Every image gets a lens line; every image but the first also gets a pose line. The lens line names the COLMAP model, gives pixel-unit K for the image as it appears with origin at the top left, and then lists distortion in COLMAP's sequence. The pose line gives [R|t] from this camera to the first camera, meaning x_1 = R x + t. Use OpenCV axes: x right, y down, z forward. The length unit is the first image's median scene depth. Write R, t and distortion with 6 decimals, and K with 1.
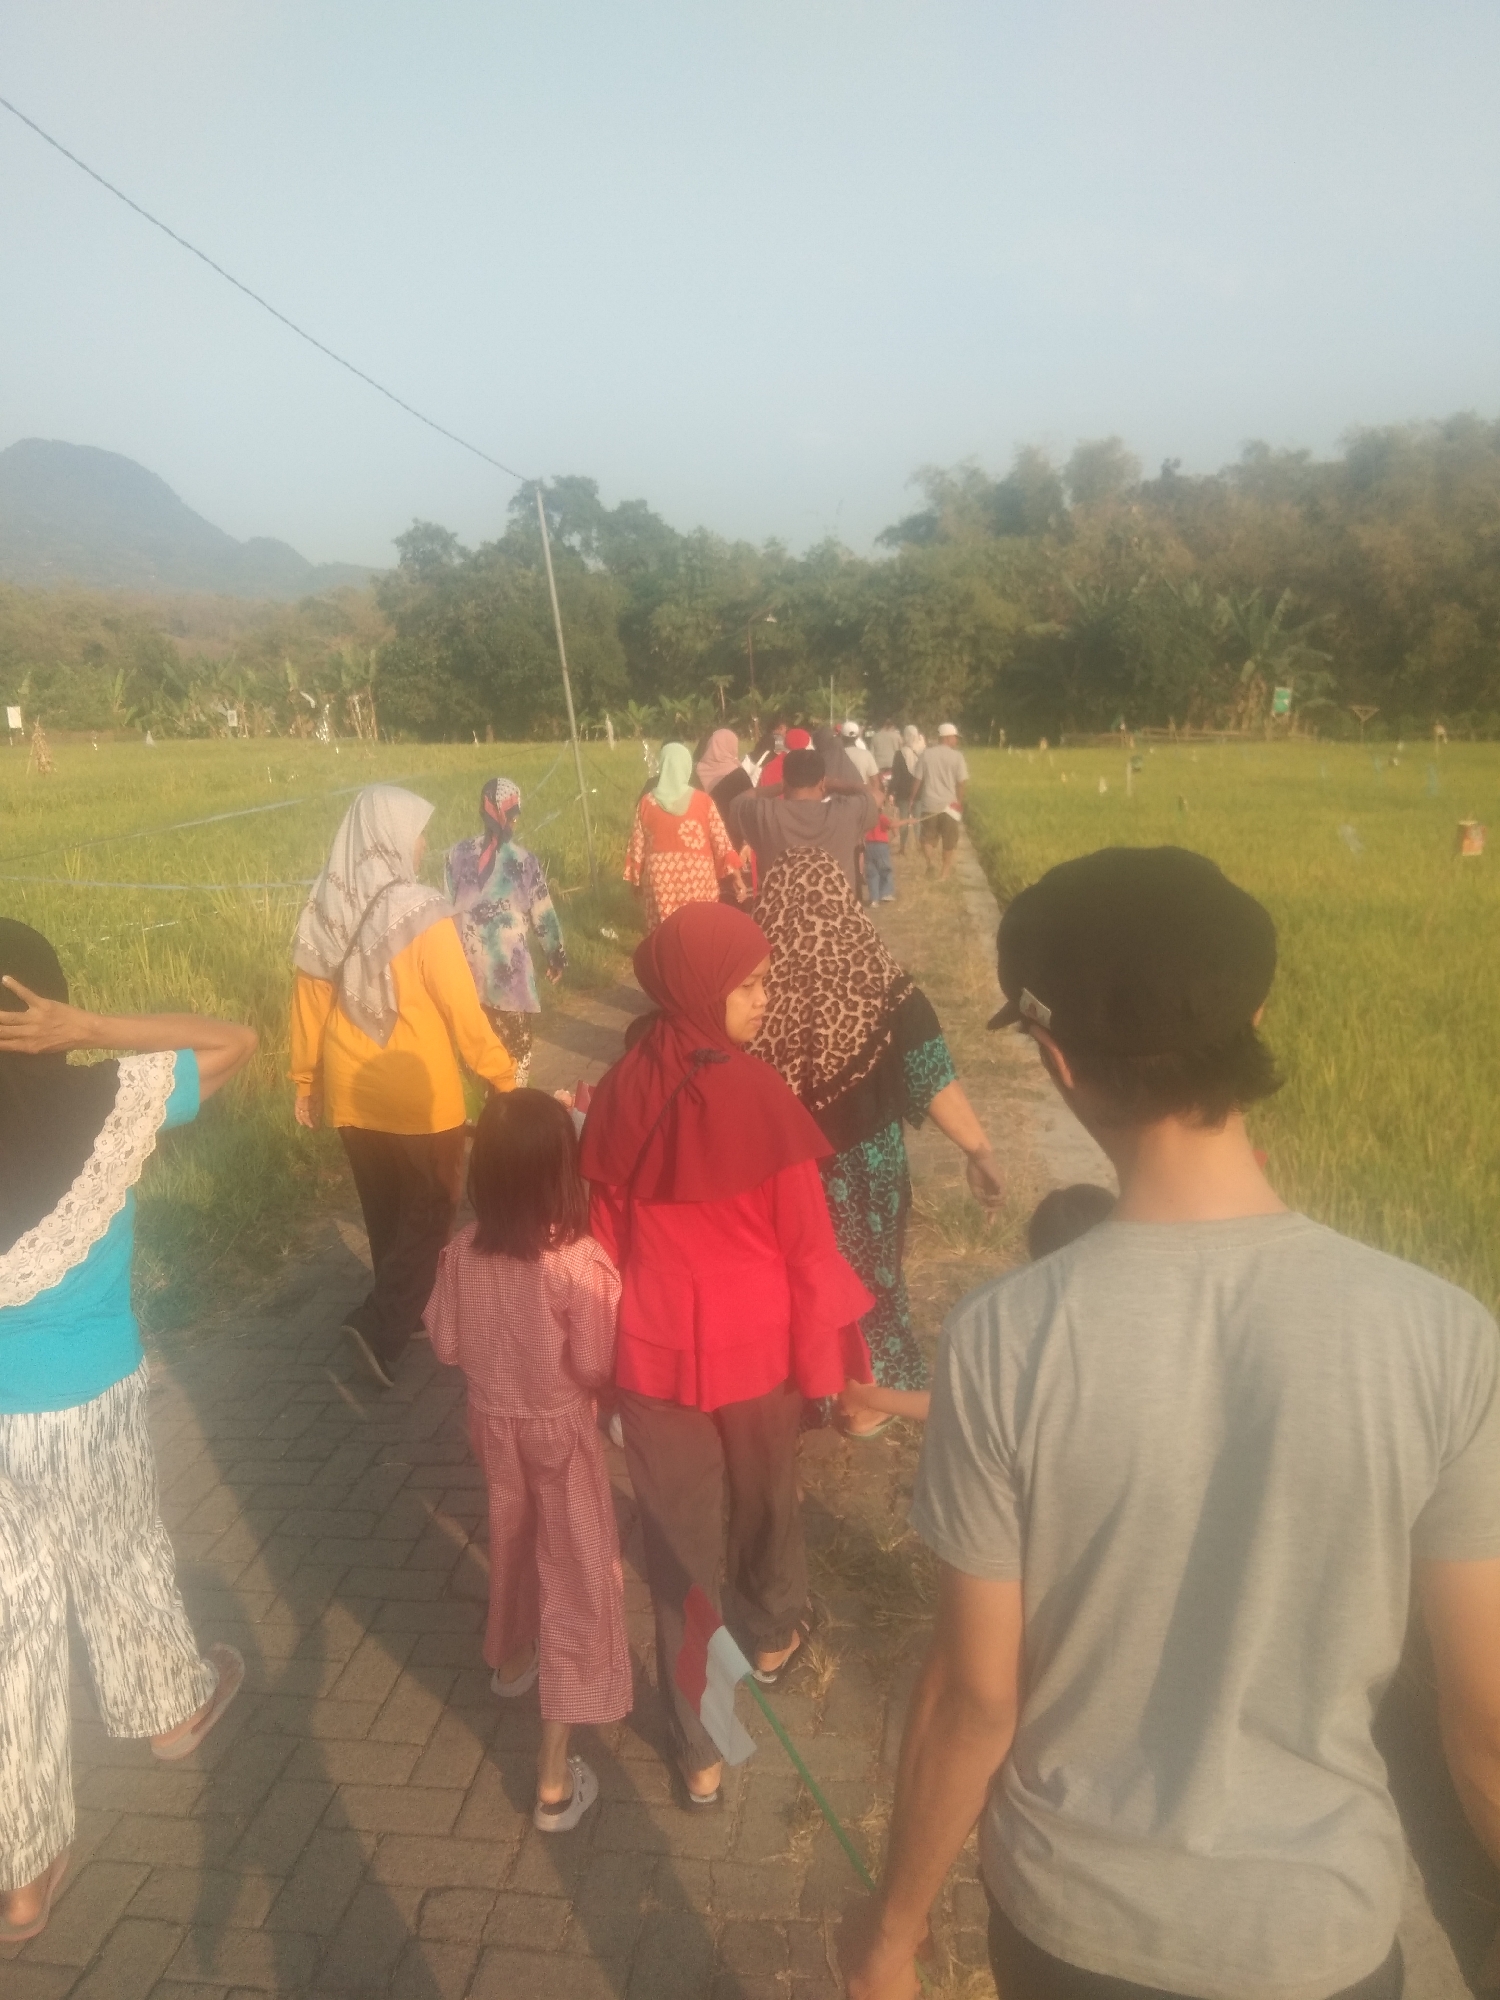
lens RADIAL K [[1615.8, 0, 744.2], [0, 1615.8, 1016.1], [0, 0, 1]] dist [0.015006, -0.013068]
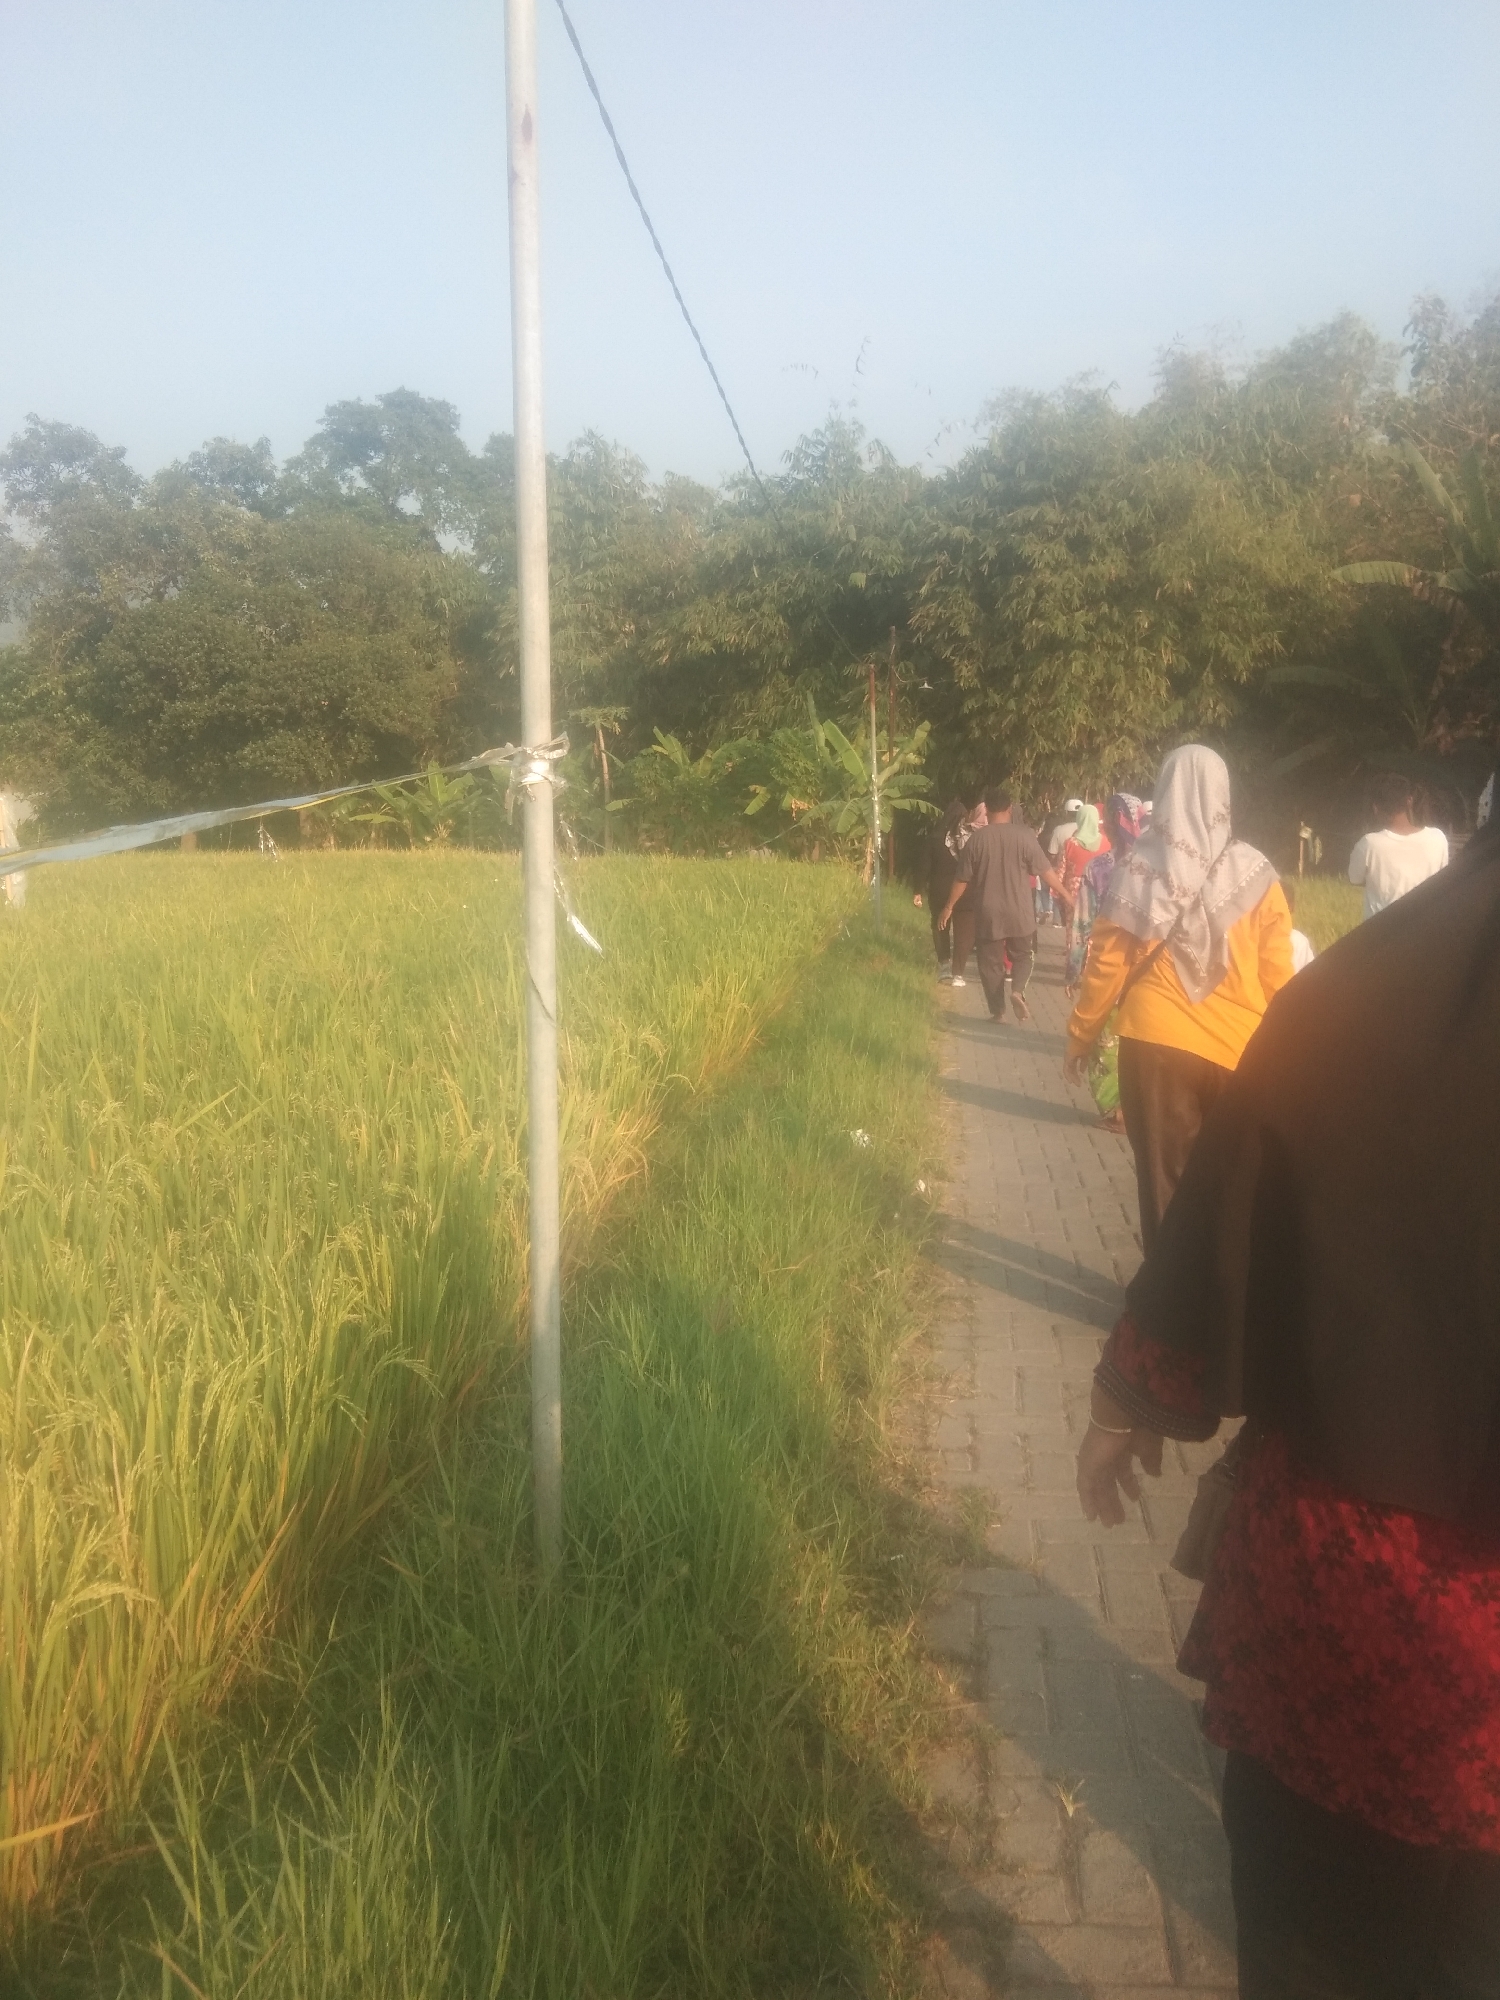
lens RADIAL K [[1615.8, 0, 742.0], [0, 1615.8, 997.3], [0, 0, 1]] dist [0.015006, -0.013068]
pose [[0.999745, 0.002695, -0.022402, 0.033688], [-0.004154, 0.997856, -0.065321, -0.093772], [0.022178, 0.065398, 0.997613, 0.520263]]
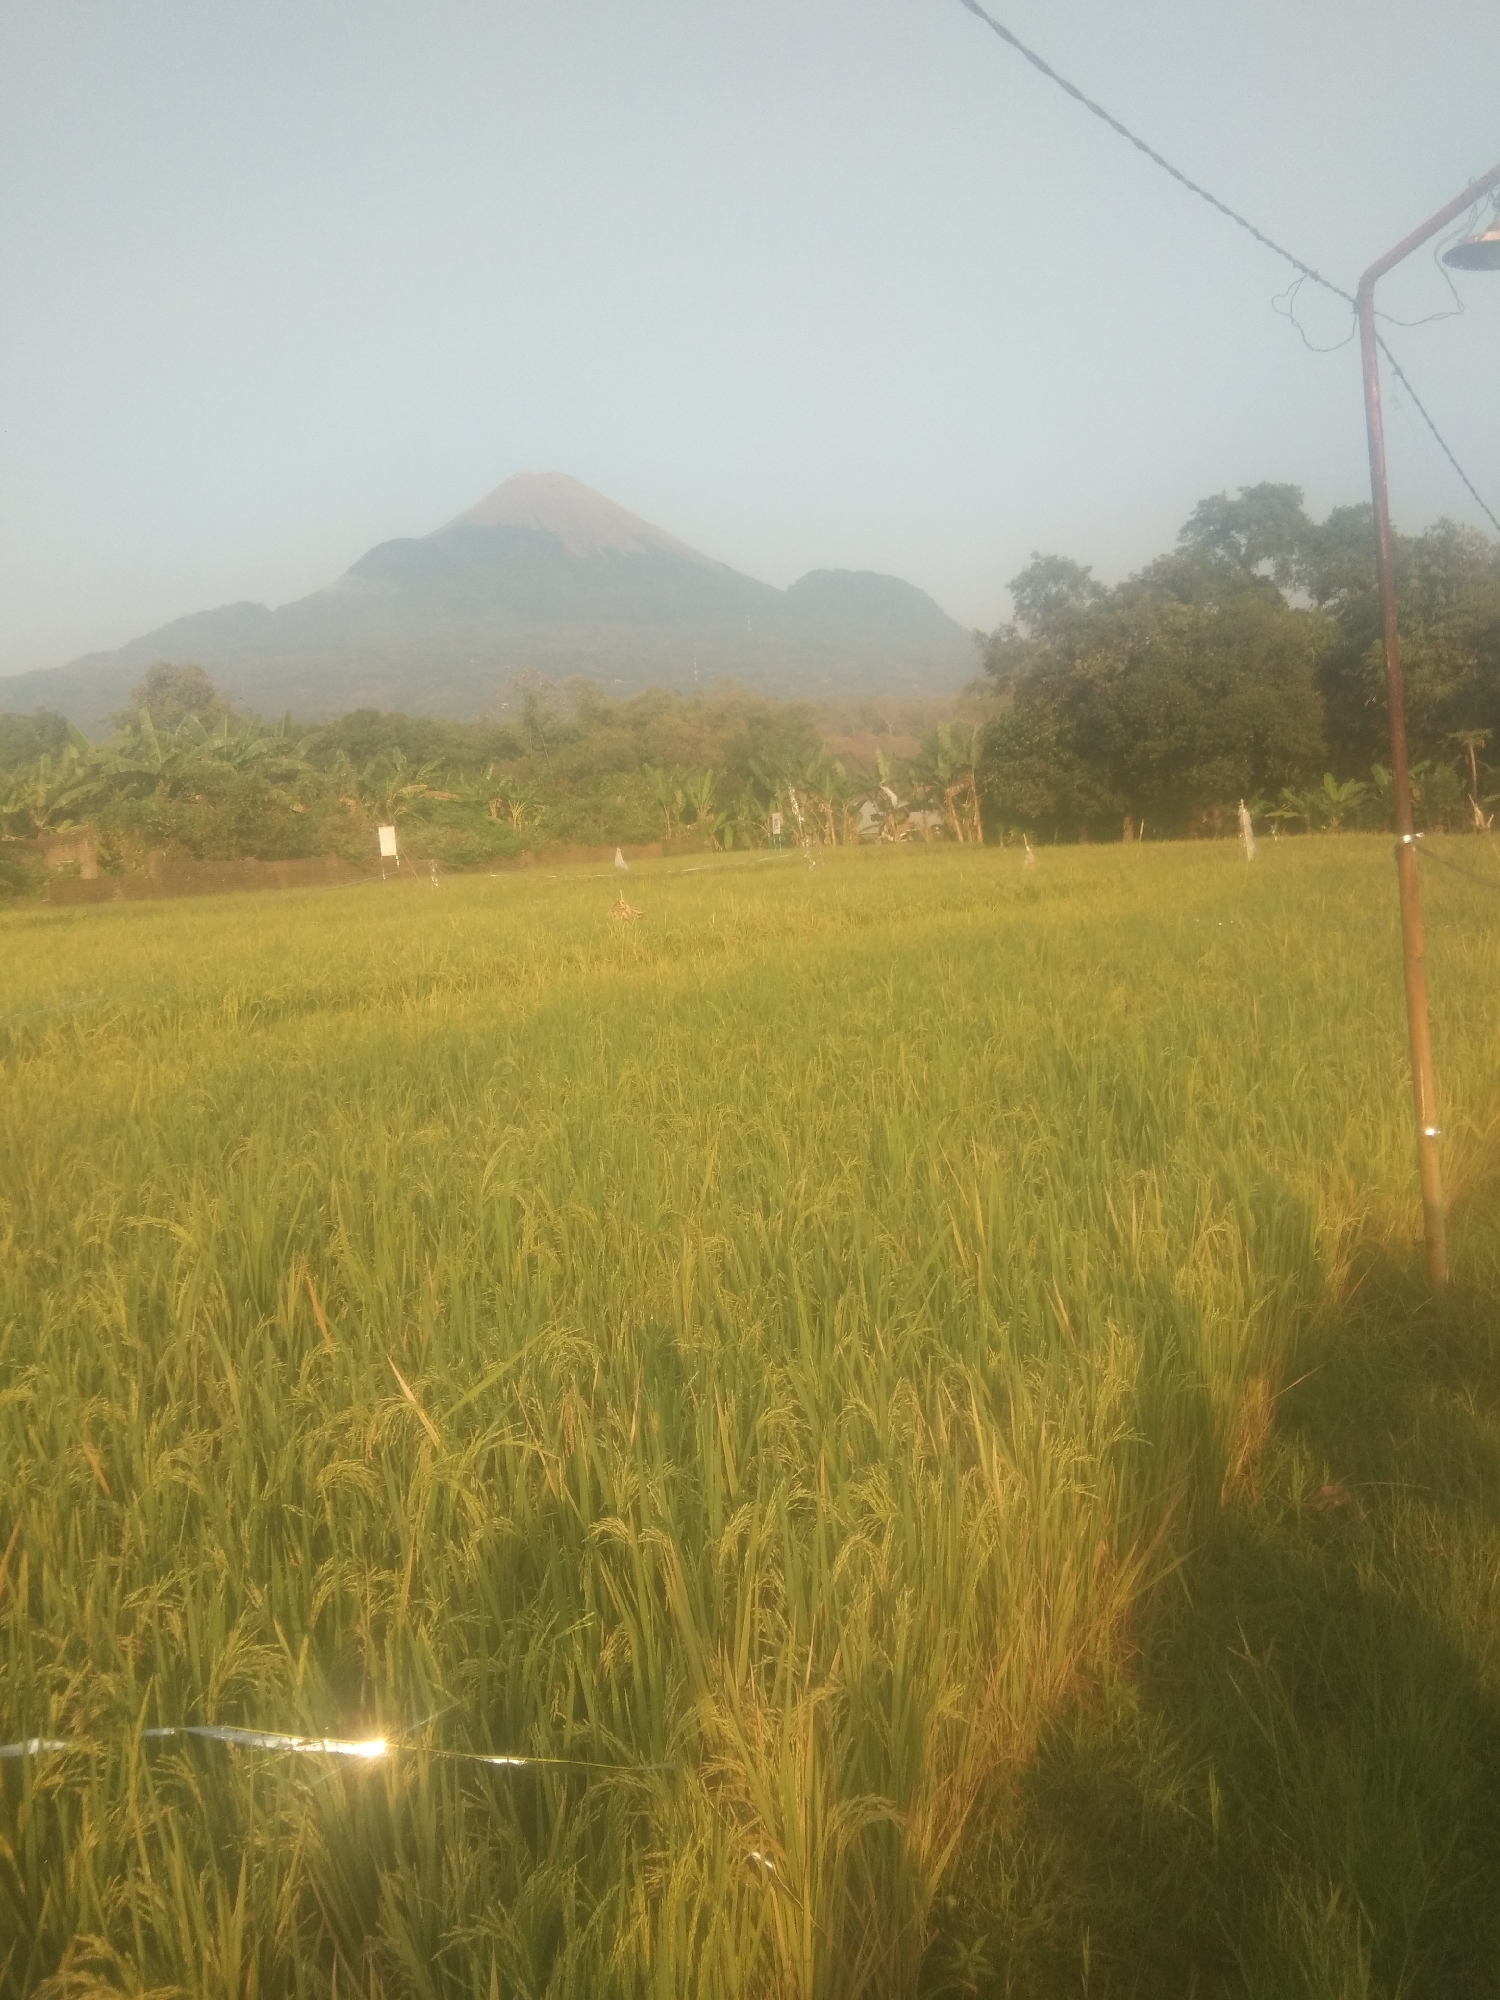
lens RADIAL K [[1615.8, 0, 740.5], [0, 1615.8, 991.6], [0, 0, 1]] dist [0.015006, -0.013068]
pose [[0.899212, 0.008731, -0.437427, 0.007116], [-0.038456, 0.997509, -0.059142, -0.053011], [0.435820, 0.070003, 0.897307, 0.280498]]
